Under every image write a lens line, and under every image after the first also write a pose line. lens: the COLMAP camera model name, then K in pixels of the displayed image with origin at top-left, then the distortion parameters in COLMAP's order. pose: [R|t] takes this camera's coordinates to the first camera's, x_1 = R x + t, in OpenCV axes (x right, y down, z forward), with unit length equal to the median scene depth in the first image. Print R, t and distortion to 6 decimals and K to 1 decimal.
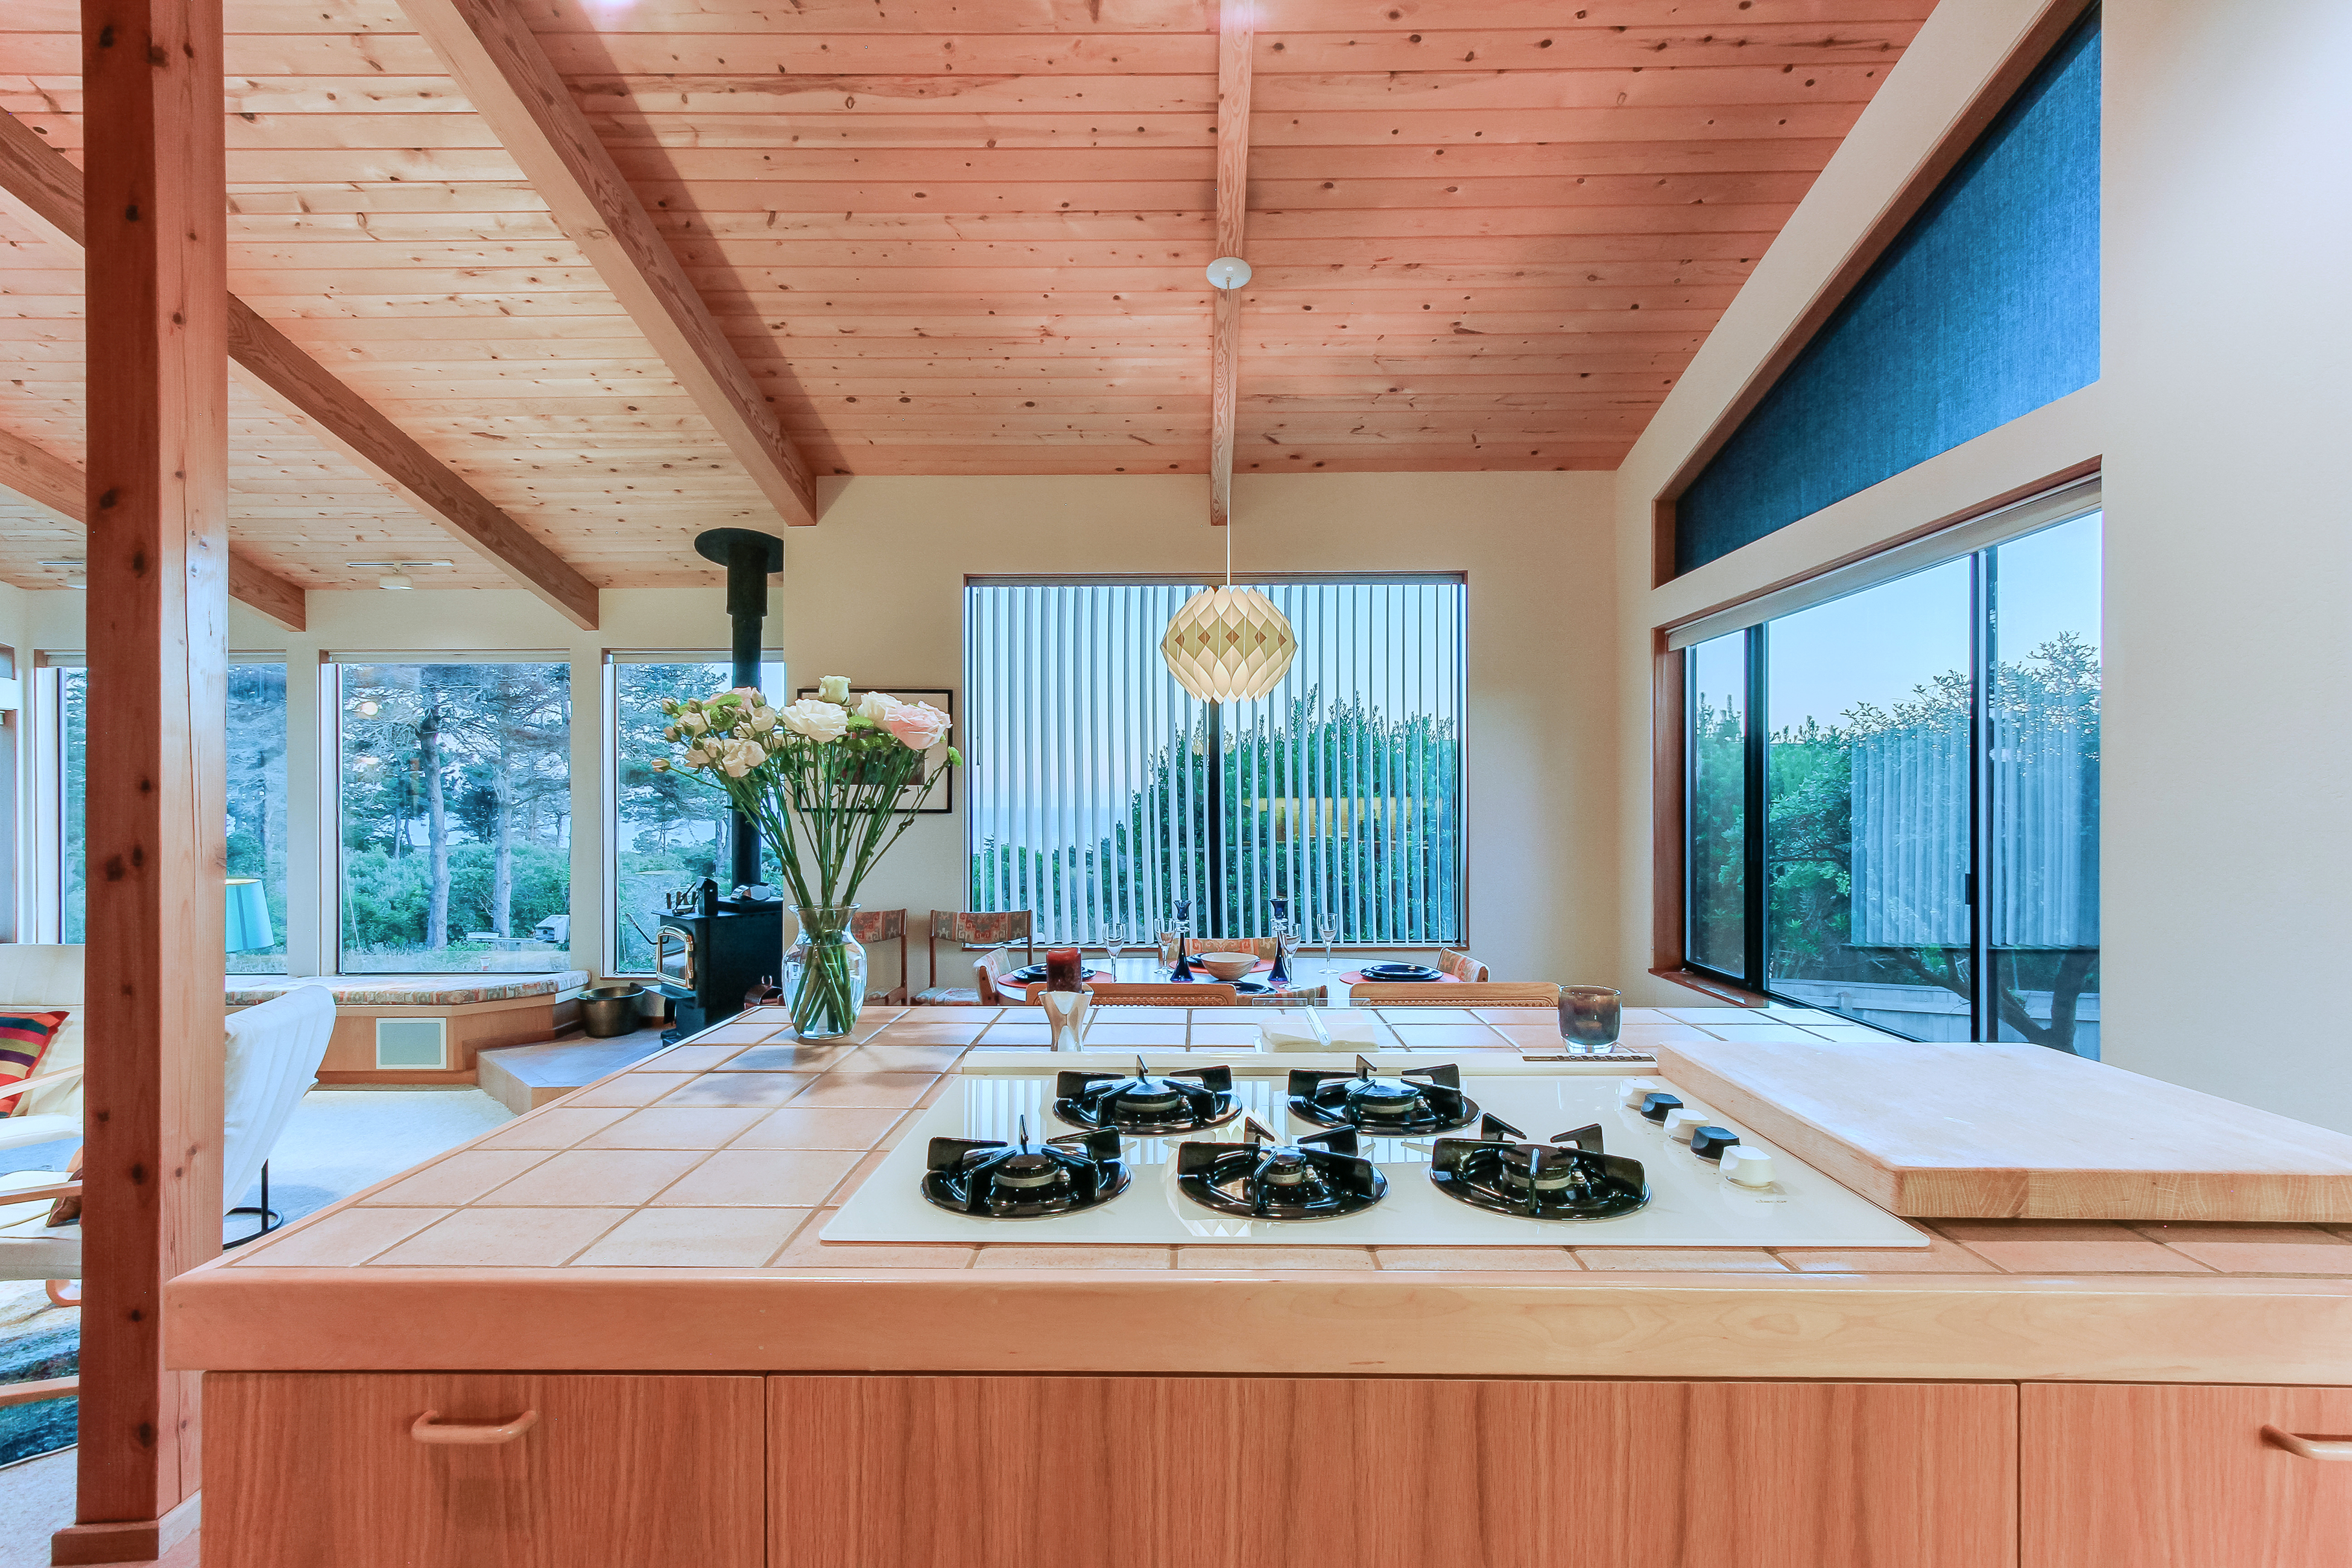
lens RADIAL K [[1114.3, 0, 1180.2], [0, 1114.3, 807.2], [0, 0, 1]] dist [0.011484, 0.000136]
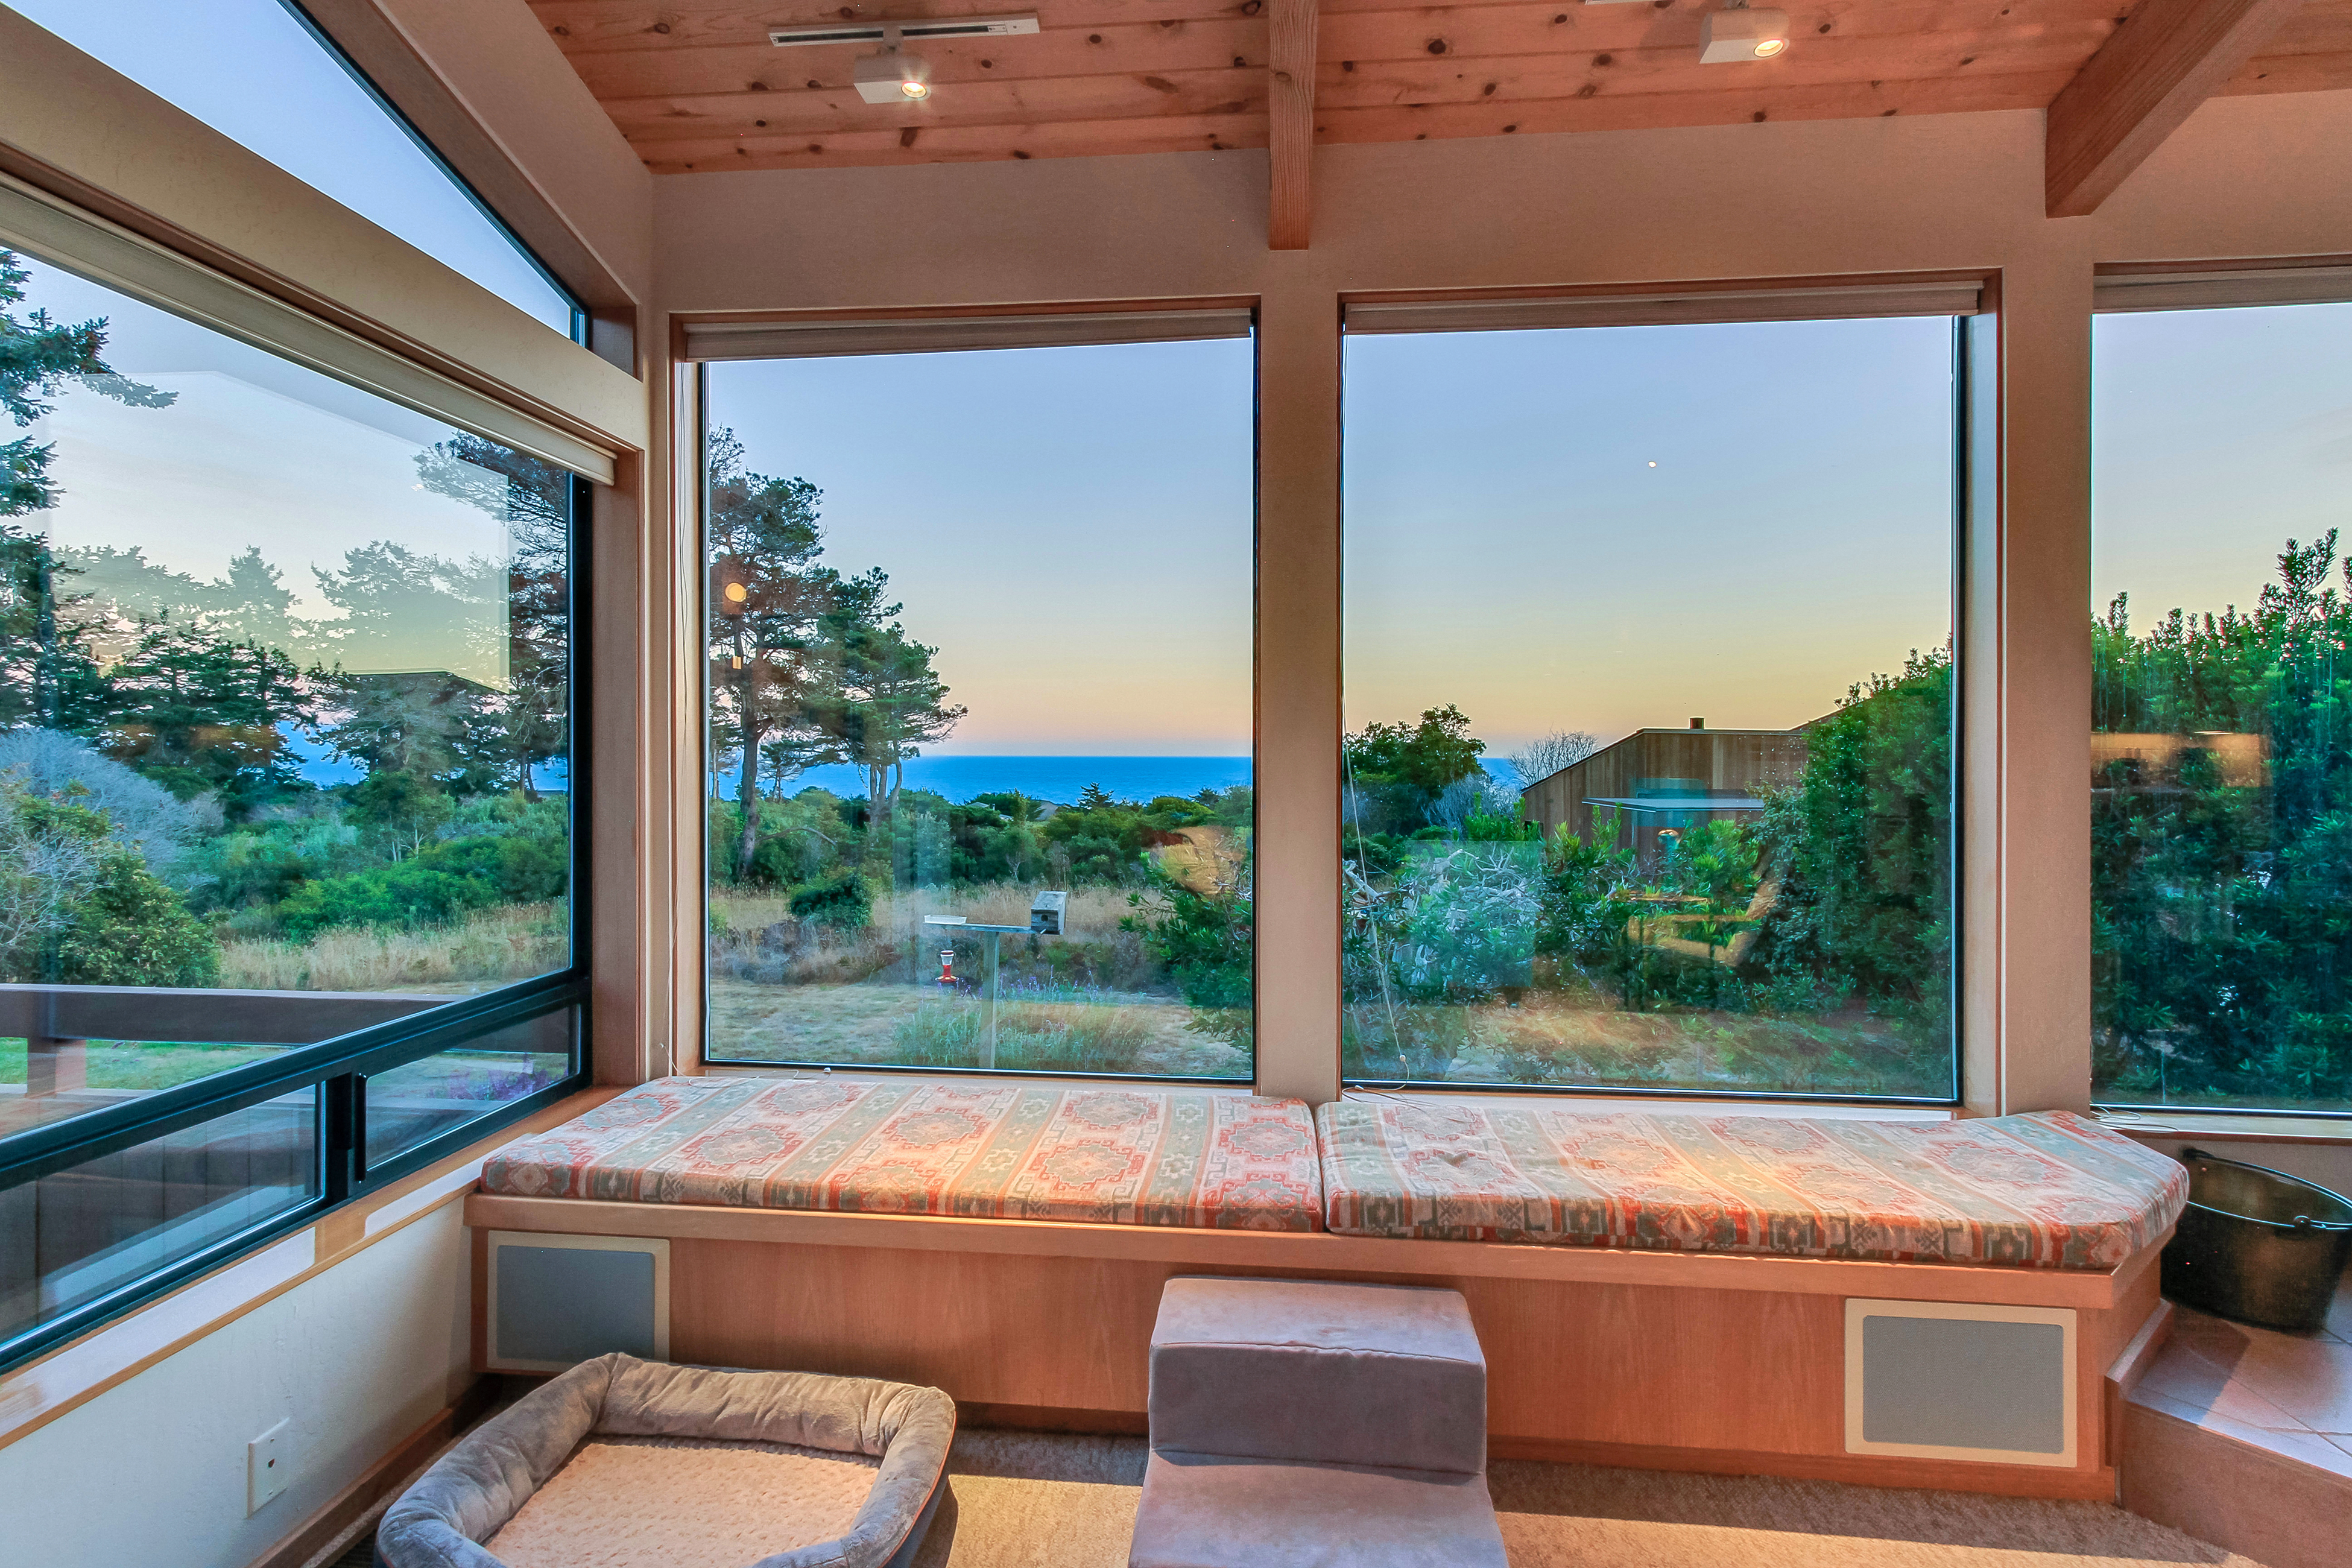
lens RADIAL K [[1152.7, 0, 1164.9], [0, 1152.7, 766.1], [0, 0, 1]] dist [0.004637, 0.000395]
pose [[0.996618, 0.007308, -0.081848, -0.975075], [-0.006731, 0.999951, 0.007315, 0.034520], [0.081897, -0.006740, 0.996618, 0.710872]]
